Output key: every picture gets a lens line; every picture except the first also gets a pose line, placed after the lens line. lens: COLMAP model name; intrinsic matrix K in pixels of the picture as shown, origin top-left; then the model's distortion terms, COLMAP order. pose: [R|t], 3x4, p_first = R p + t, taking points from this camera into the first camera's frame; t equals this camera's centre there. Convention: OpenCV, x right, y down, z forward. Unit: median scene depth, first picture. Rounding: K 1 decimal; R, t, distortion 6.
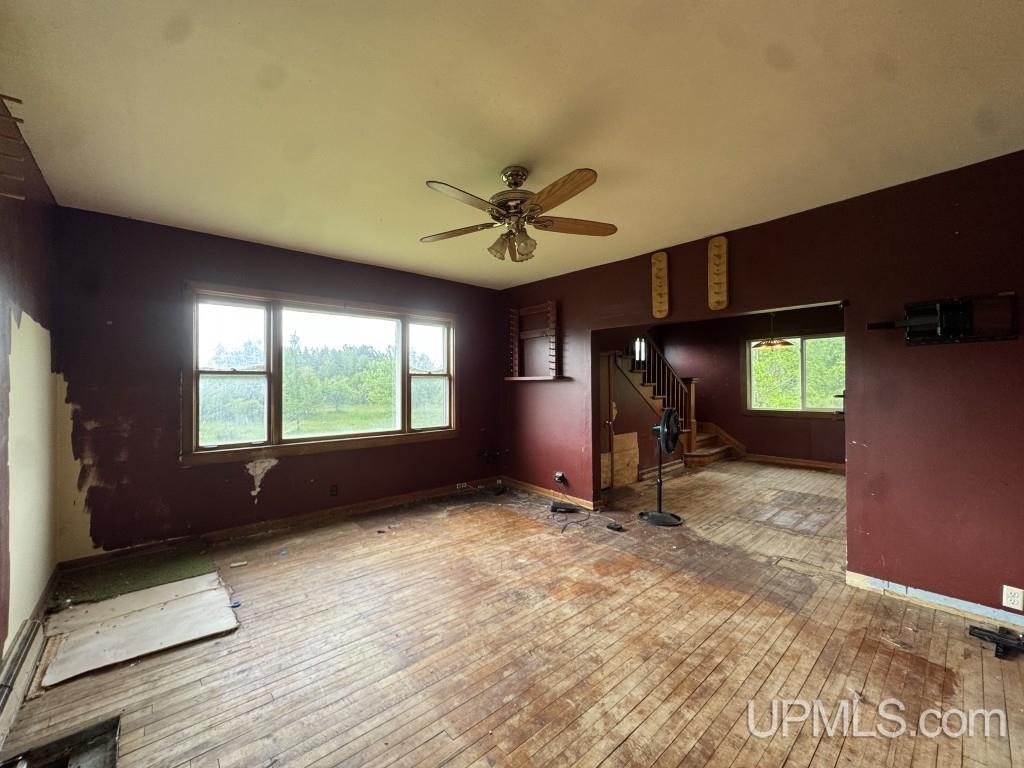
lens RADIAL K [[409.0, 0, 494.7], [0, 409.0, 382.9], [0, 0, 1]] dist [-0.001050, 0.000097]
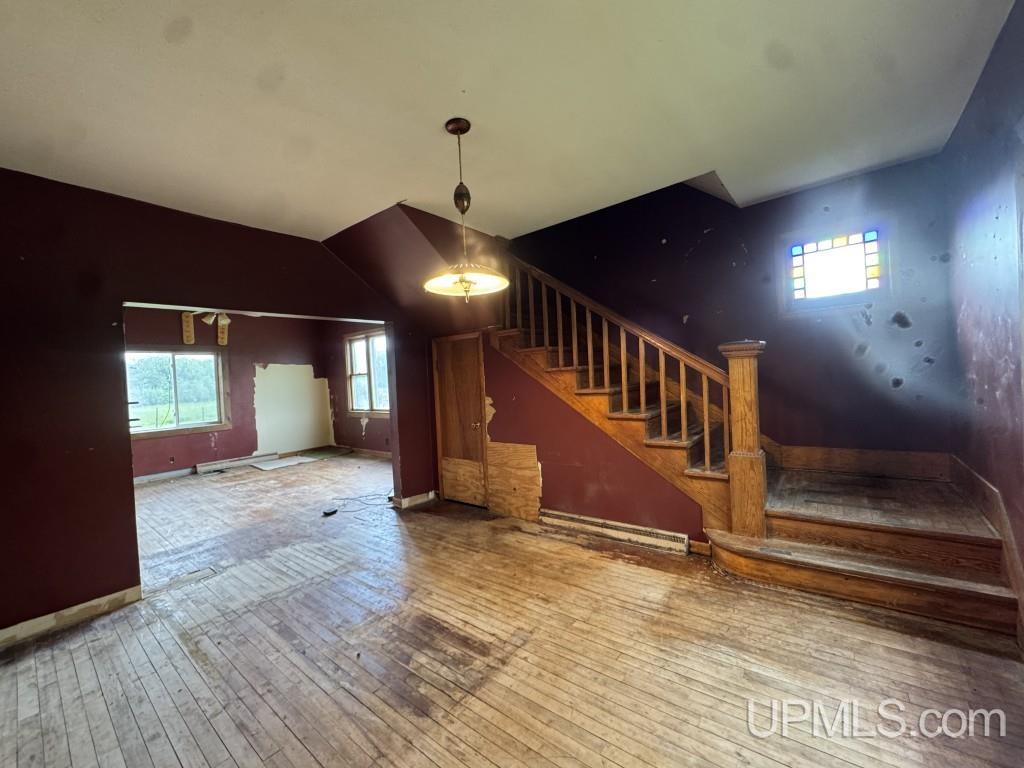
lens RADIAL K [[409.0, 0, 494.7], [0, 409.0, 382.9], [0, 0, 1]] dist [-0.001050, 0.000097]
pose [[0.172839, 0.012500, -0.984871, 1.583301], [0.054546, 0.998264, 0.022242, 0.007536], [0.983439, -0.057565, 0.171857, 1.365738]]
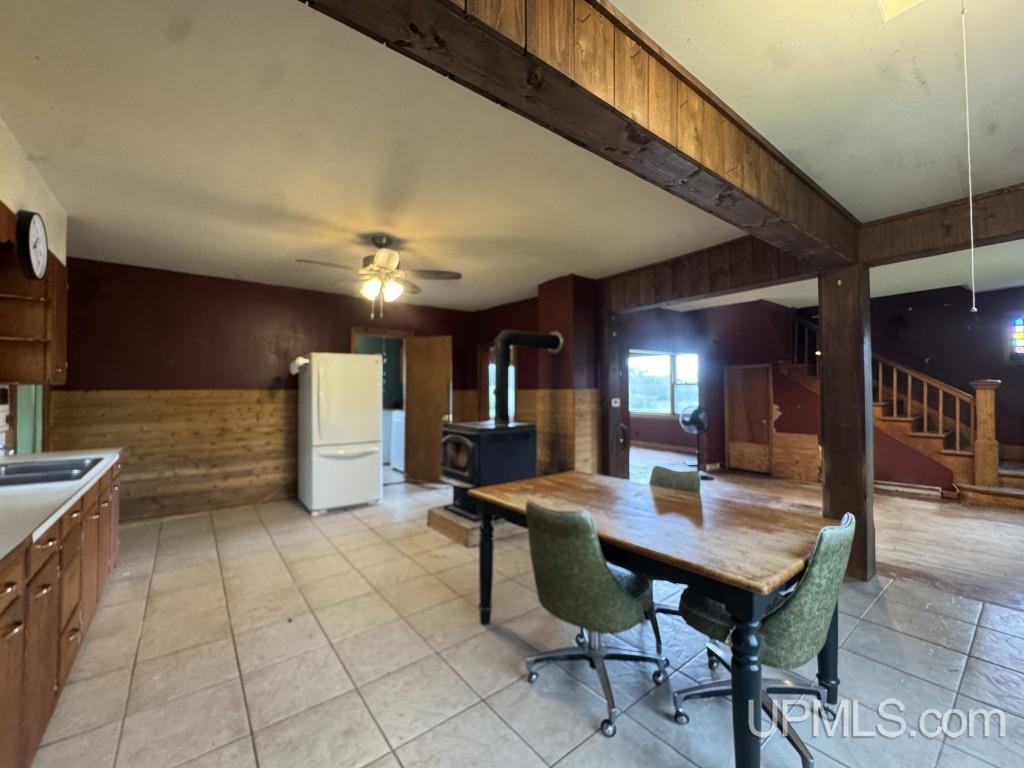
lens RADIAL K [[415.7, 0, 492.6], [0, 415.7, 383.0], [0, 0, 1]] dist [0.000388, -0.004331]
pose [[-0.061893, -0.006515, -0.998062, 2.402555], [0.010591, 0.999918, -0.007184, -0.025251], [0.998027, -0.011015, -0.061819, 0.384247]]
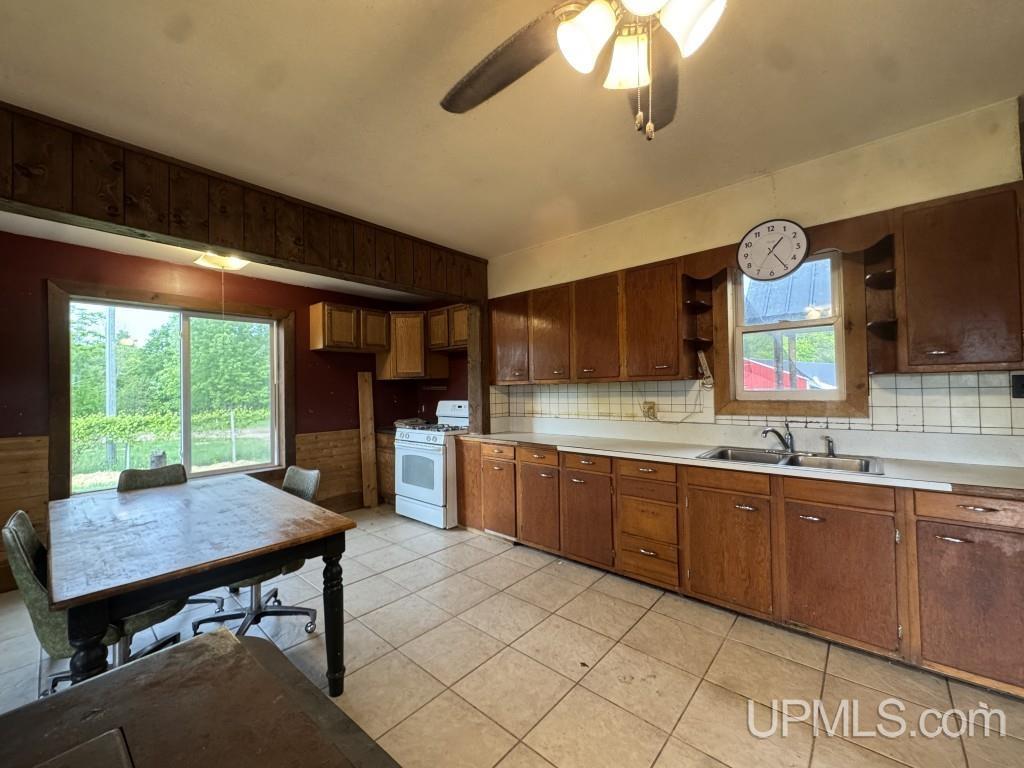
lens RADIAL K [[409.0, 0, 494.7], [0, 409.0, 382.9], [0, 0, 1]] dist [-0.001050, 0.000097]
pose [[-0.121214, 0.024213, 0.992331, 1.183447], [0.010182, 0.999680, -0.023149, -0.014635], [-0.992574, 0.007298, -0.121422, 0.188368]]
